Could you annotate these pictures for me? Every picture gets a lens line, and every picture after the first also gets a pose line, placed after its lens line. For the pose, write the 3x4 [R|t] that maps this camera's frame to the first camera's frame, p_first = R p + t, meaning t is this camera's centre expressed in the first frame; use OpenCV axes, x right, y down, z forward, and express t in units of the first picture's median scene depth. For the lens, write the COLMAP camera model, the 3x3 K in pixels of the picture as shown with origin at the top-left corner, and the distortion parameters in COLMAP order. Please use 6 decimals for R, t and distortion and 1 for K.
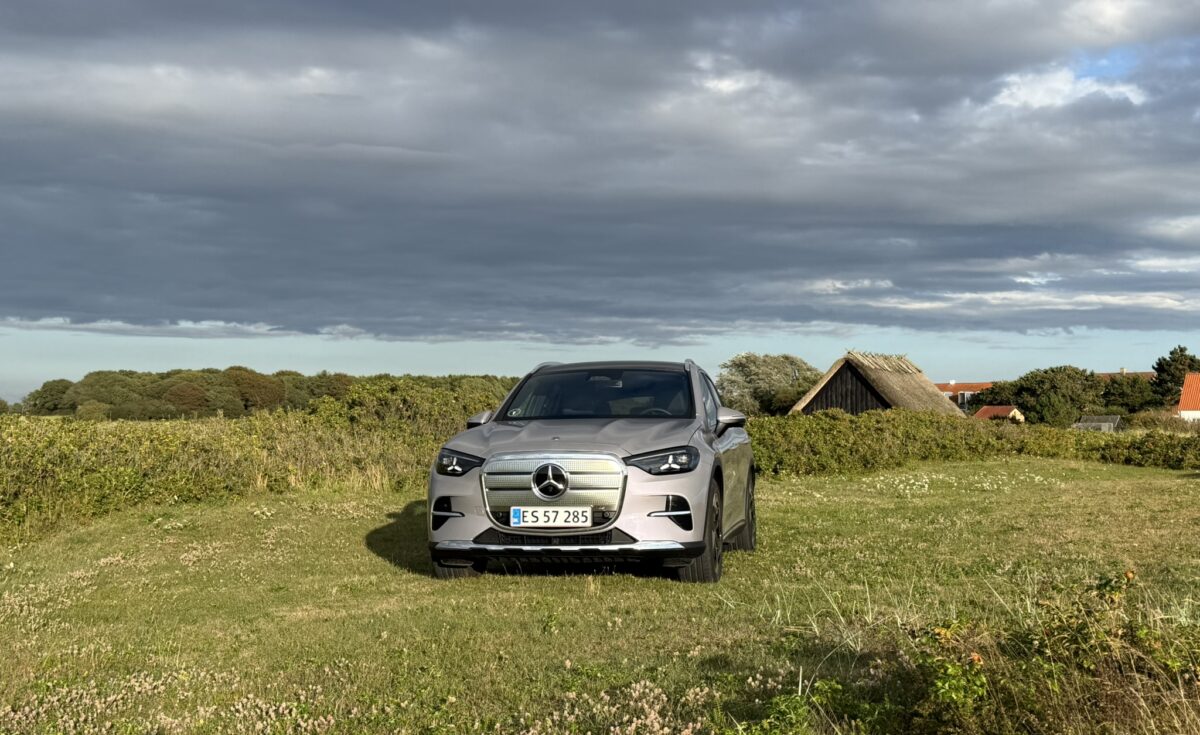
lens RADIAL K [[1603.0, 0, 600.0], [0, 1603.0, 367.5], [0, 0, 1]] dist [0.002431, -0.000846]
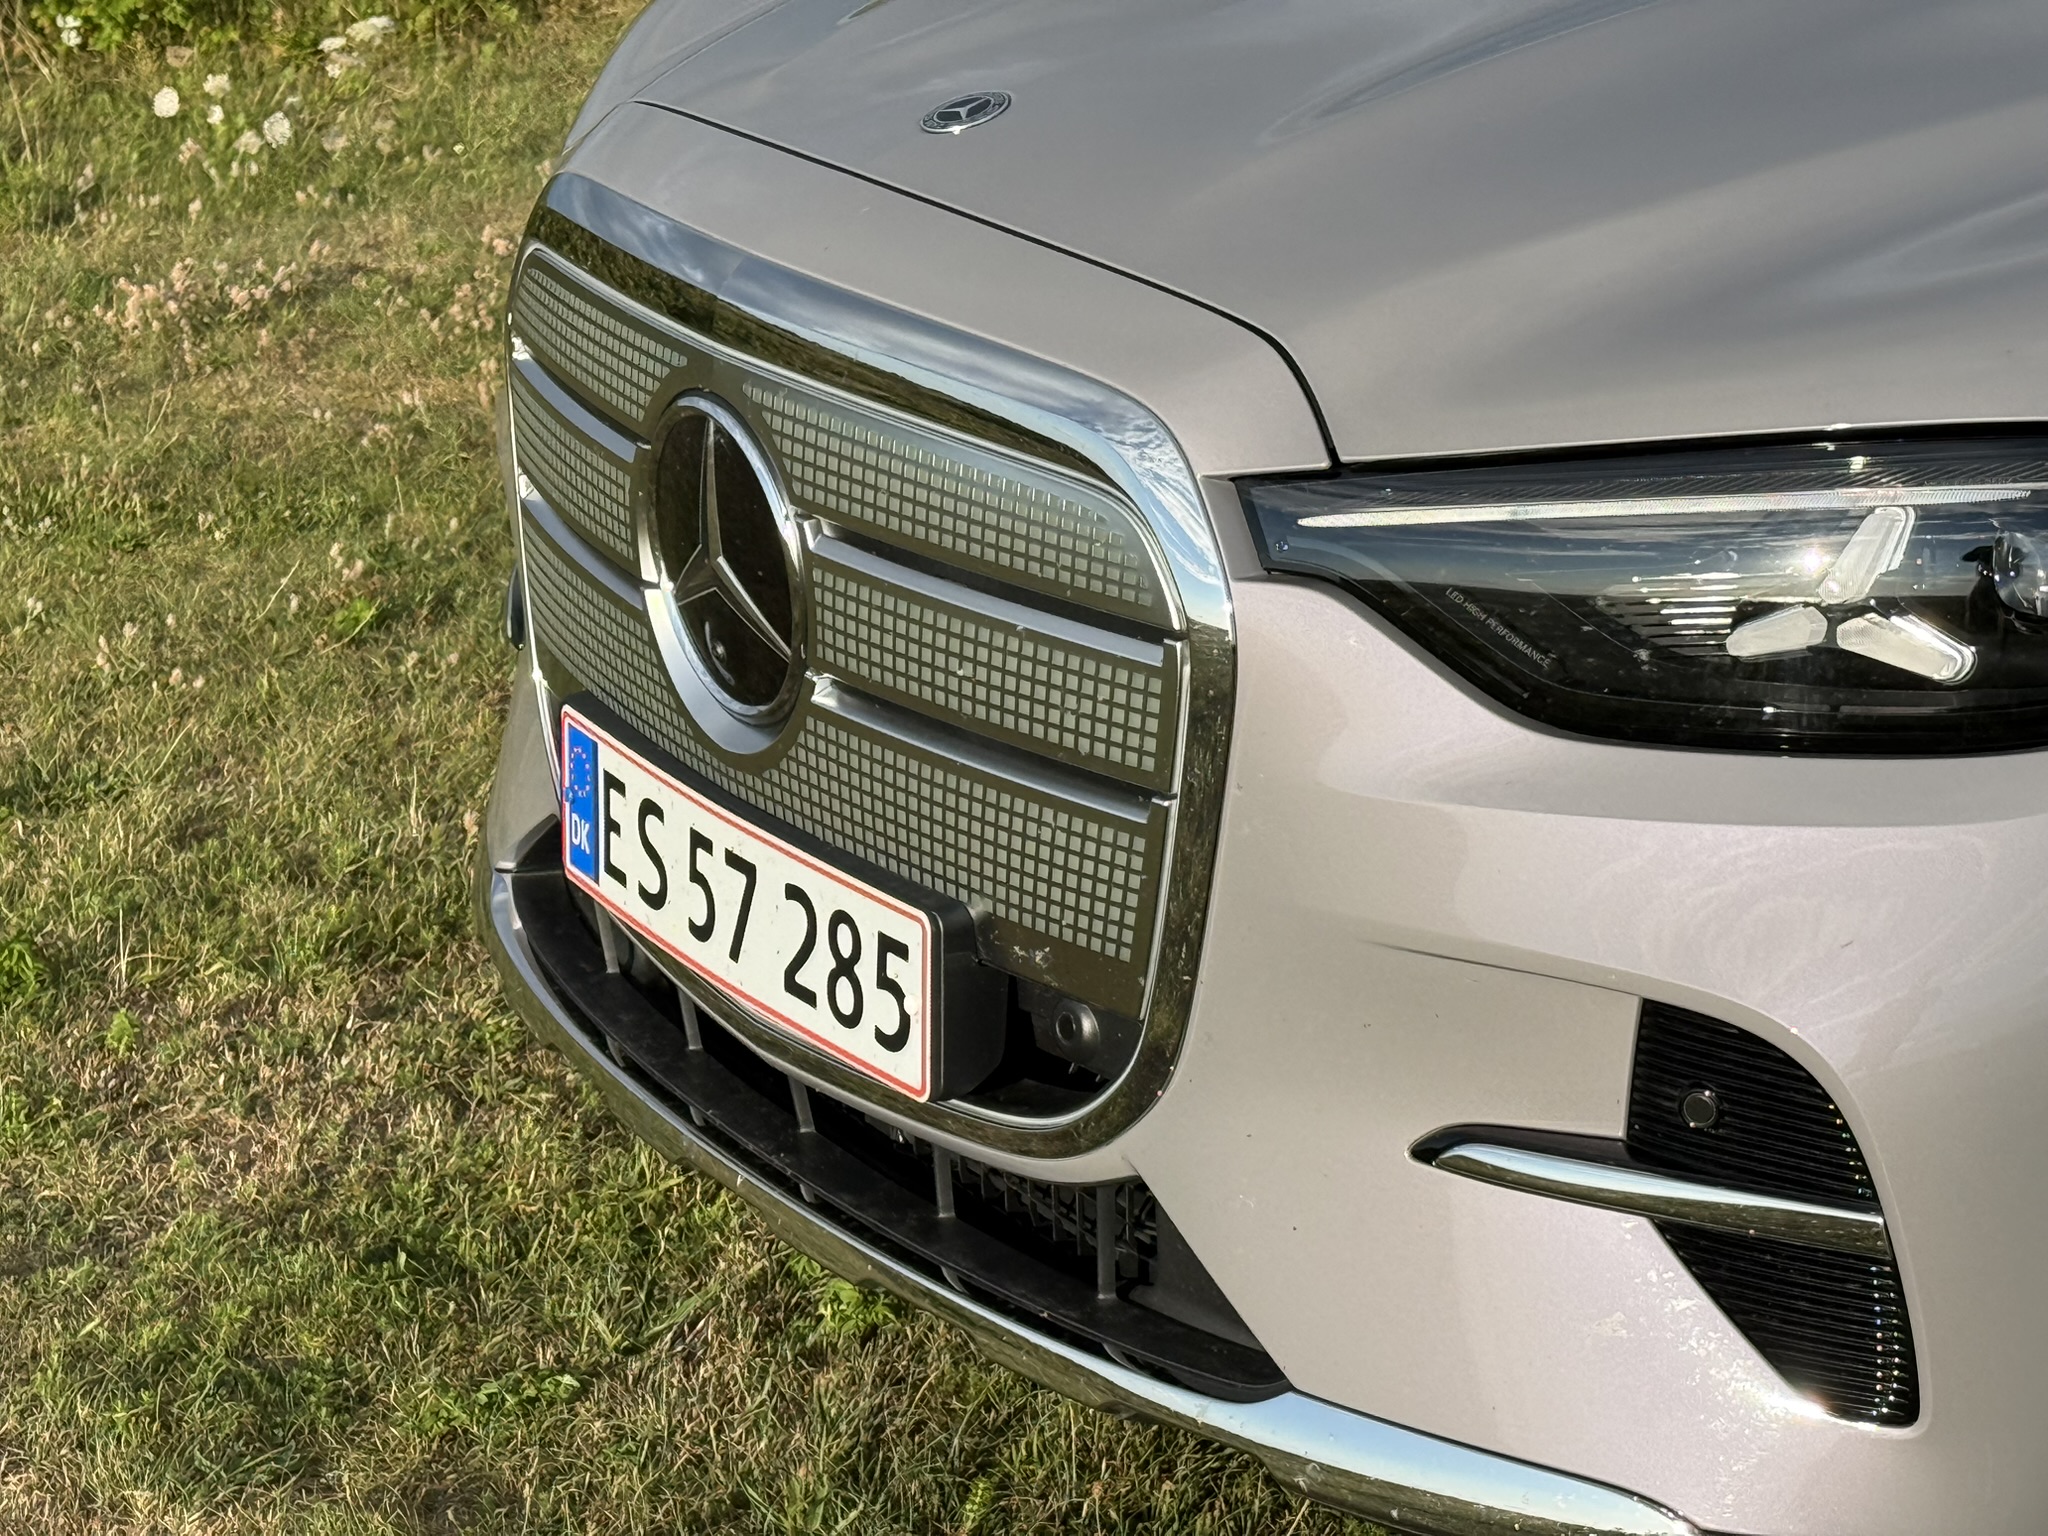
lens RADIAL K [[5018.8, 0, 1024.0], [0, 5018.8, 768.0], [0, 0, 1]] dist [0.371070, -0.190877]
pose [[0.678133, 0.228826, -0.698408, 0.205147], [0.036842, 0.938515, 0.343267, -0.024929], [0.734015, -0.258511, 0.628008, 0.807977]]
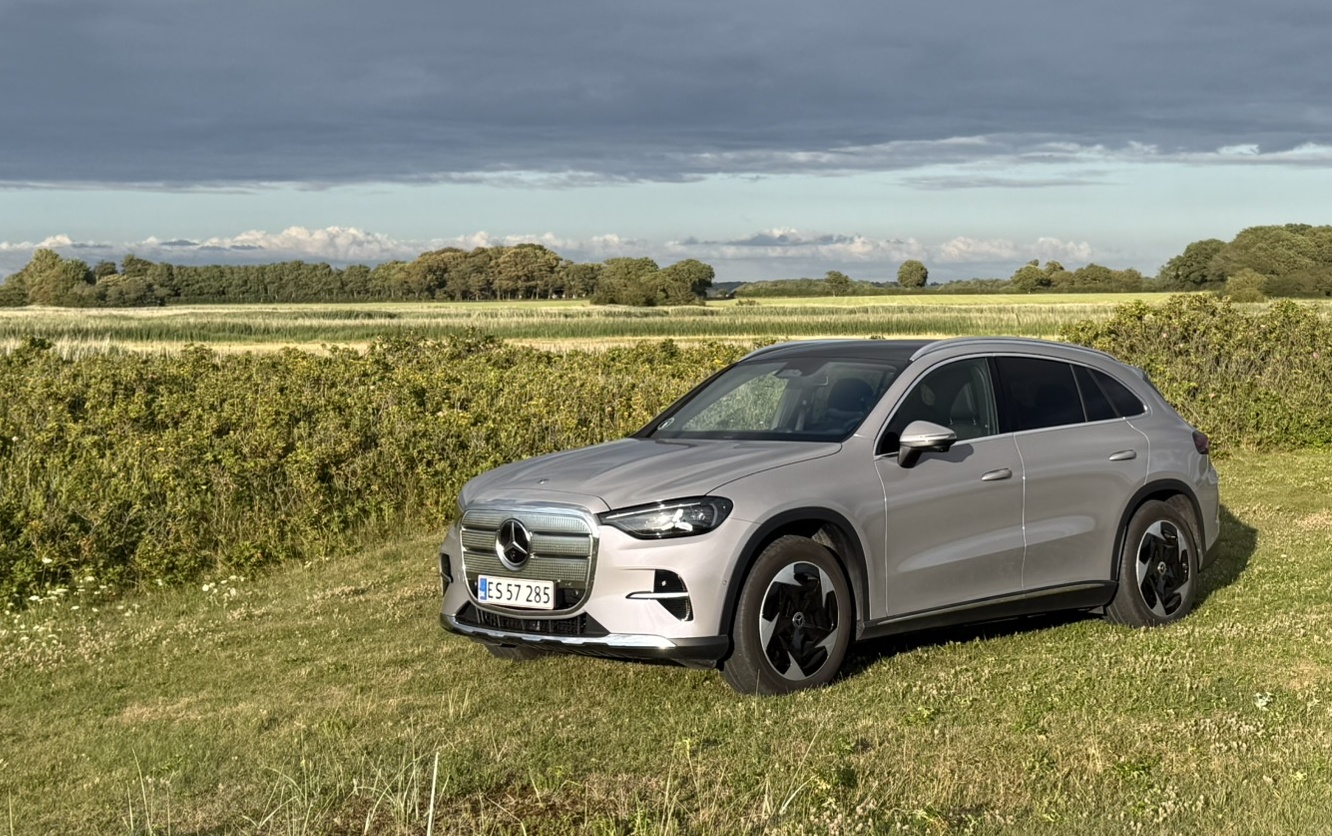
lens RADIAL K [[2356.4, 0, 666.0], [0, 2356.4, 418.0], [0, 0, 1]] dist [0.015855, 0.017923]
pose [[0.836778, 0.009294, -0.547463, 0.596022], [0.039012, 0.996303, 0.076542, -0.061509], [0.546150, -0.085406, 0.833322, 0.168173]]
